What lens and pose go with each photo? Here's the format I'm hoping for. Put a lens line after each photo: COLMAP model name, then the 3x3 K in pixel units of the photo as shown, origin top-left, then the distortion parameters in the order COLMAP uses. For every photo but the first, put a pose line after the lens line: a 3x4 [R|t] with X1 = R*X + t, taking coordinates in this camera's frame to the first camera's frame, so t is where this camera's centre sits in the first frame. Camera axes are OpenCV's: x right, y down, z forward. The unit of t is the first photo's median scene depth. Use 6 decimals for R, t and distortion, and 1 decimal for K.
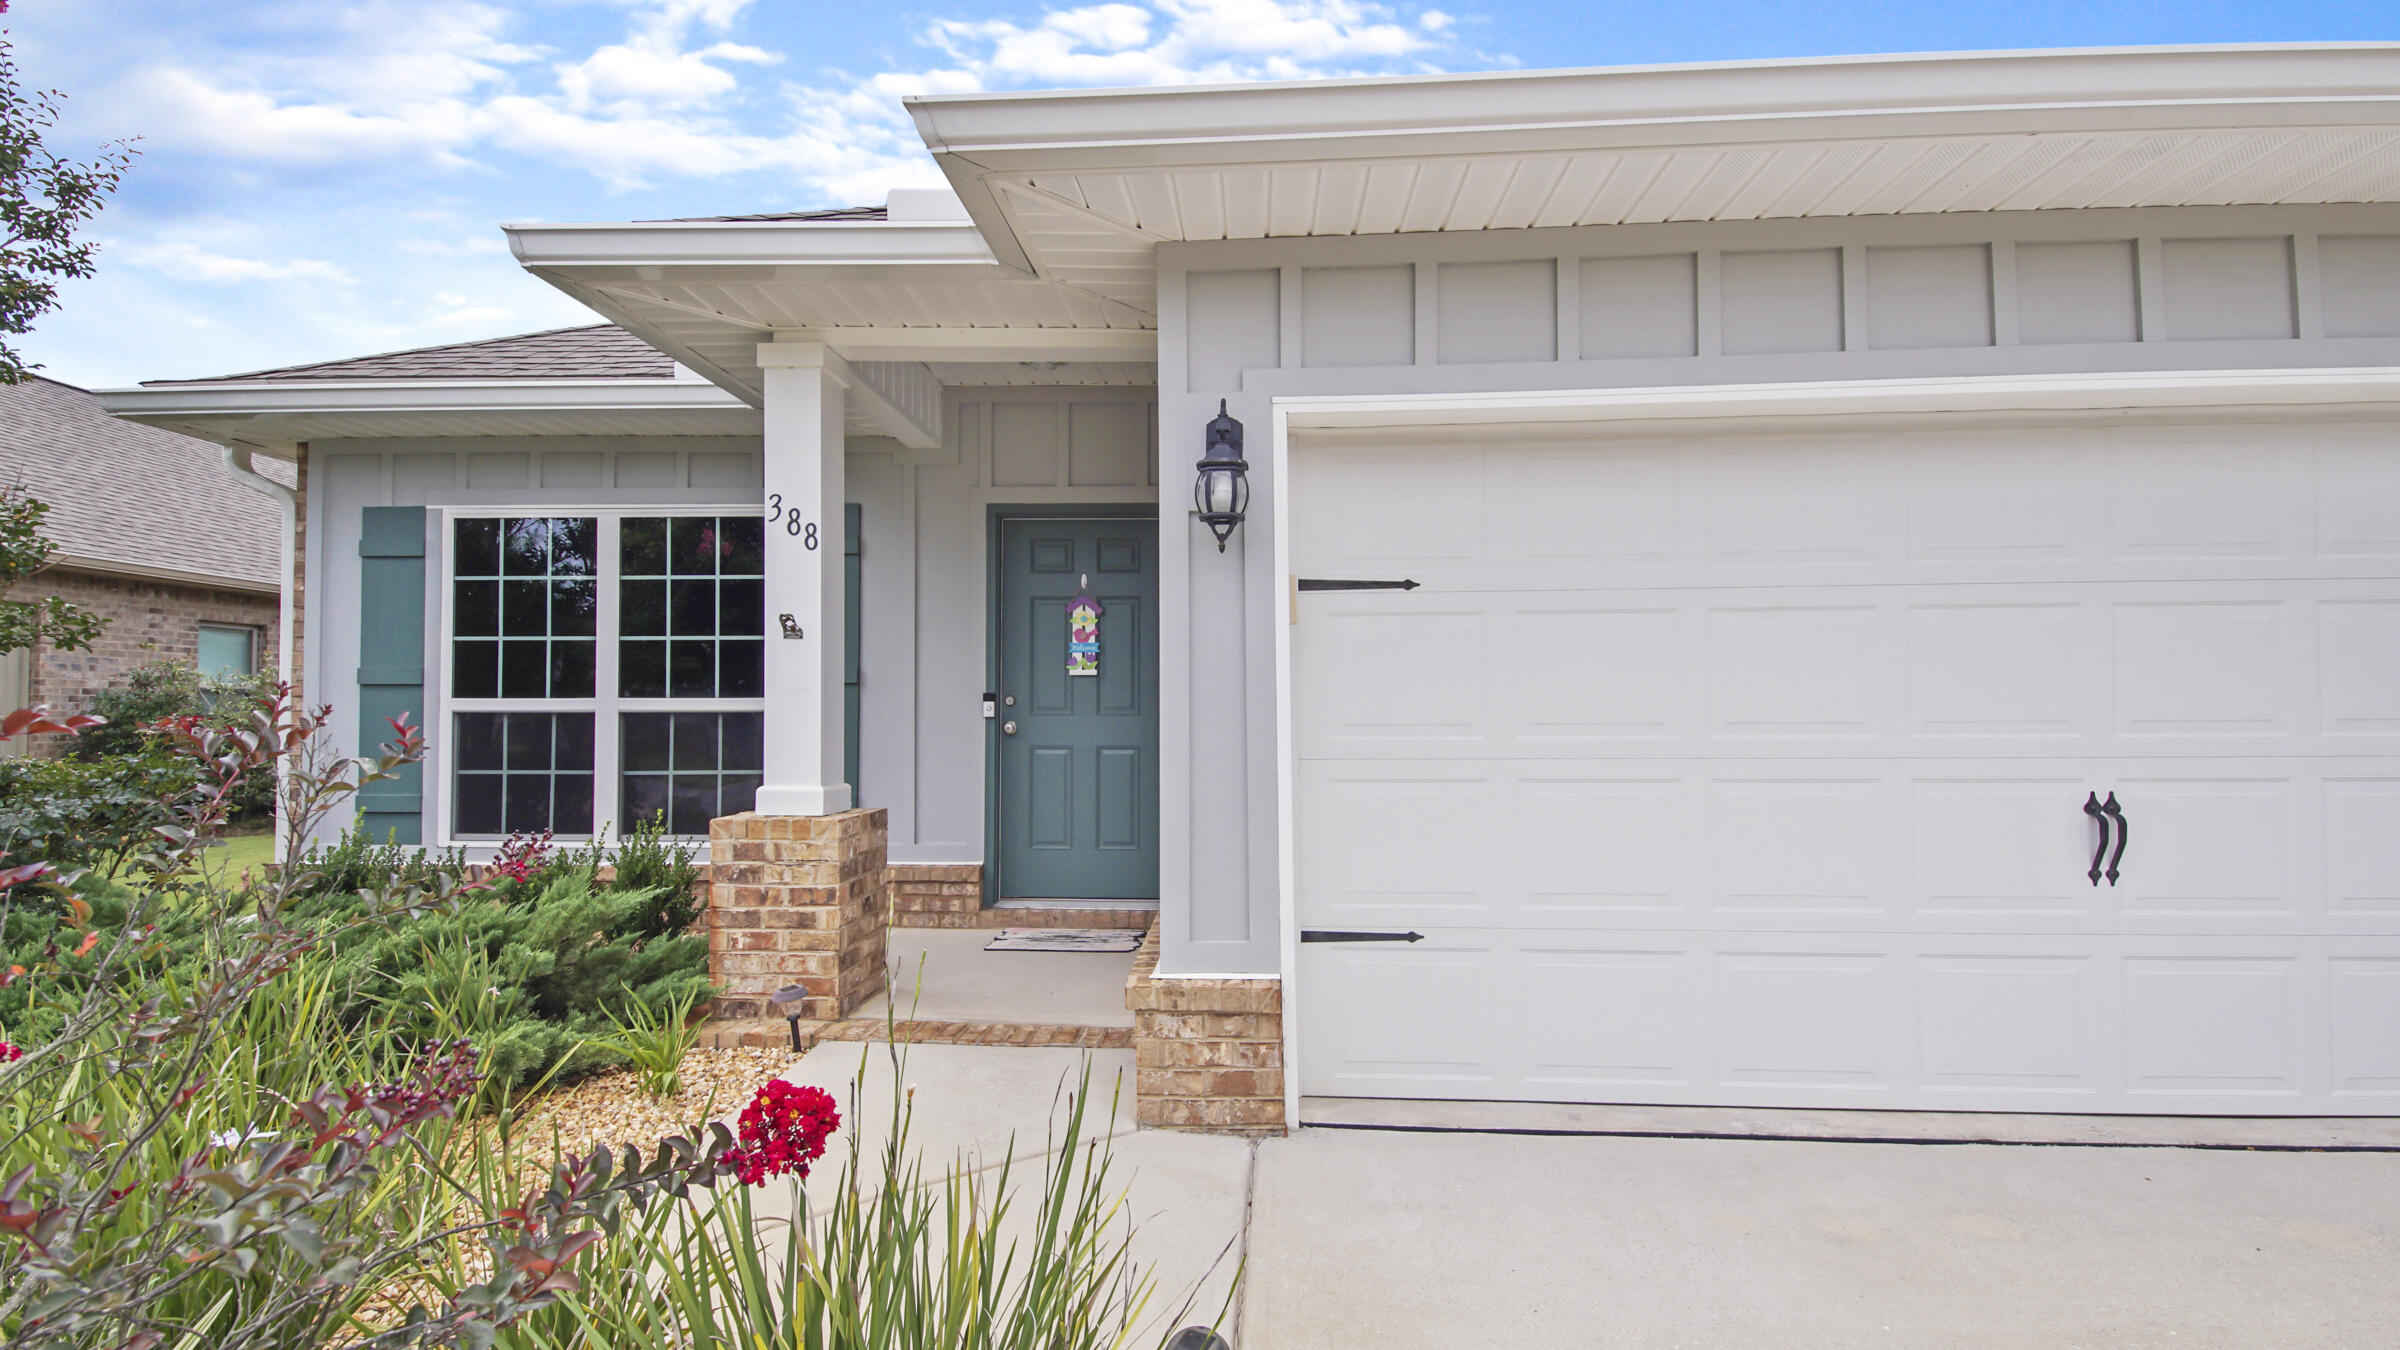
lens RADIAL K [[1076.4, 0, 1197.6], [0, 1076.4, 664.2], [0, 0, 1]] dist [0.026017, -0.010197]
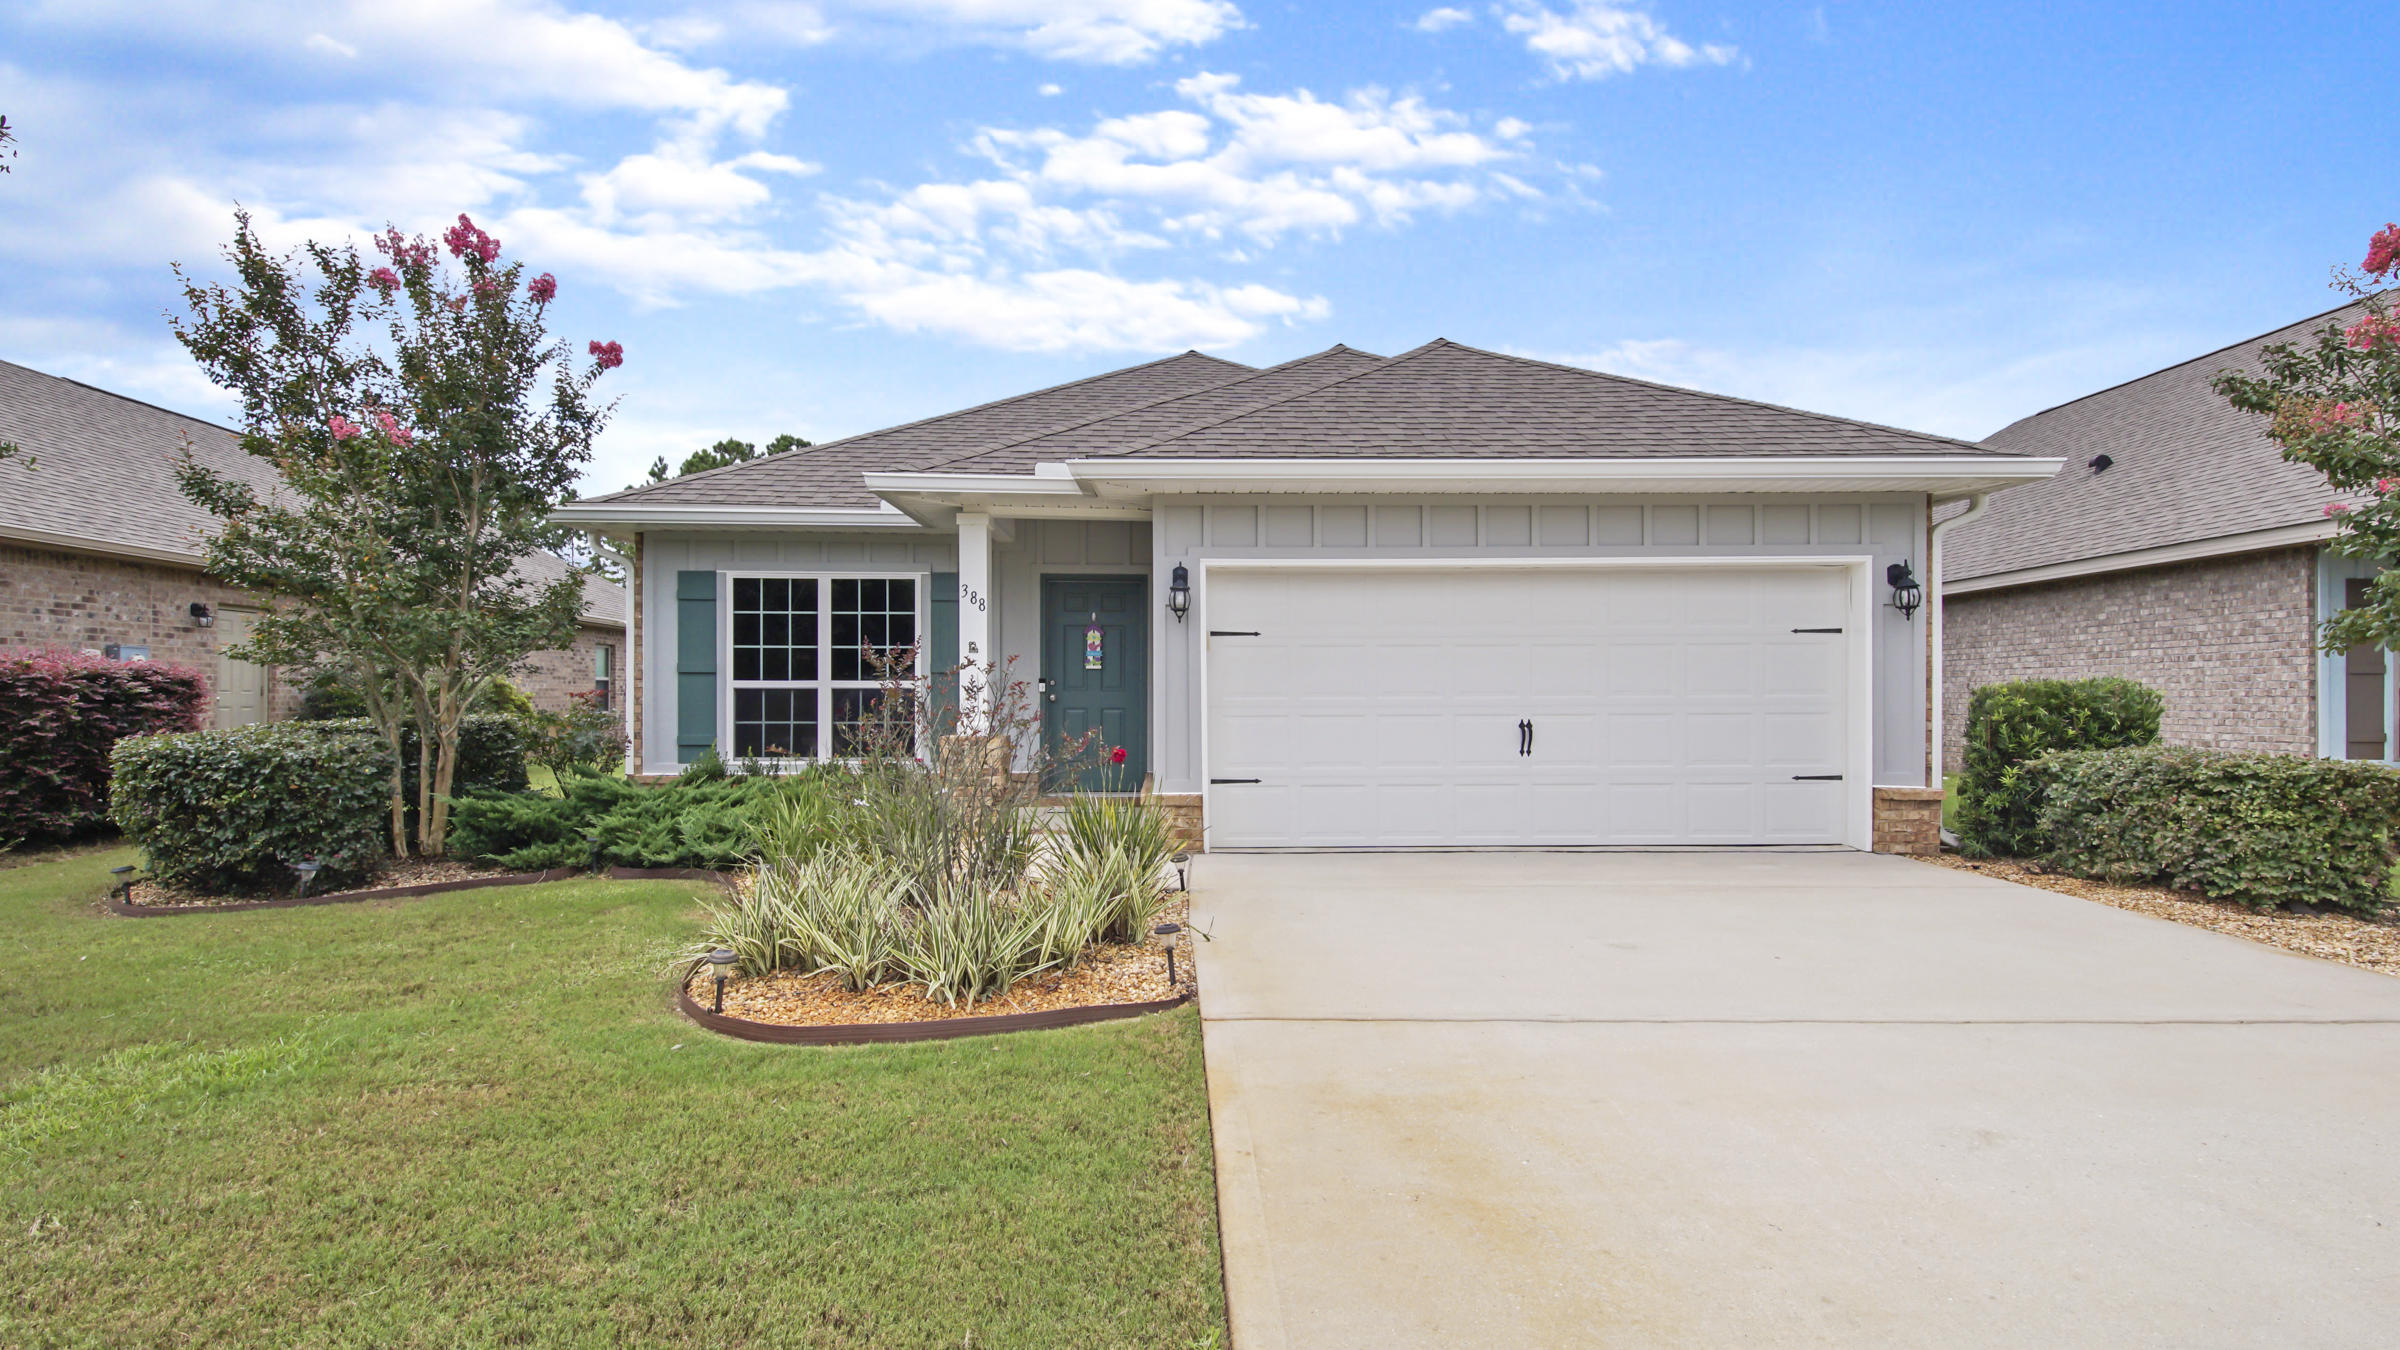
lens RADIAL K [[1076.4, 0, 1201.9], [0, 1076.4, 678.7], [0, 0, 1]] dist [0.026017, -0.010197]
pose [[0.996917, 0.001954, 0.078442, -0.066386], [-0.004445, 0.999491, 0.031588, -0.030581], [-0.078340, -0.031840, 0.996418, -0.815204]]
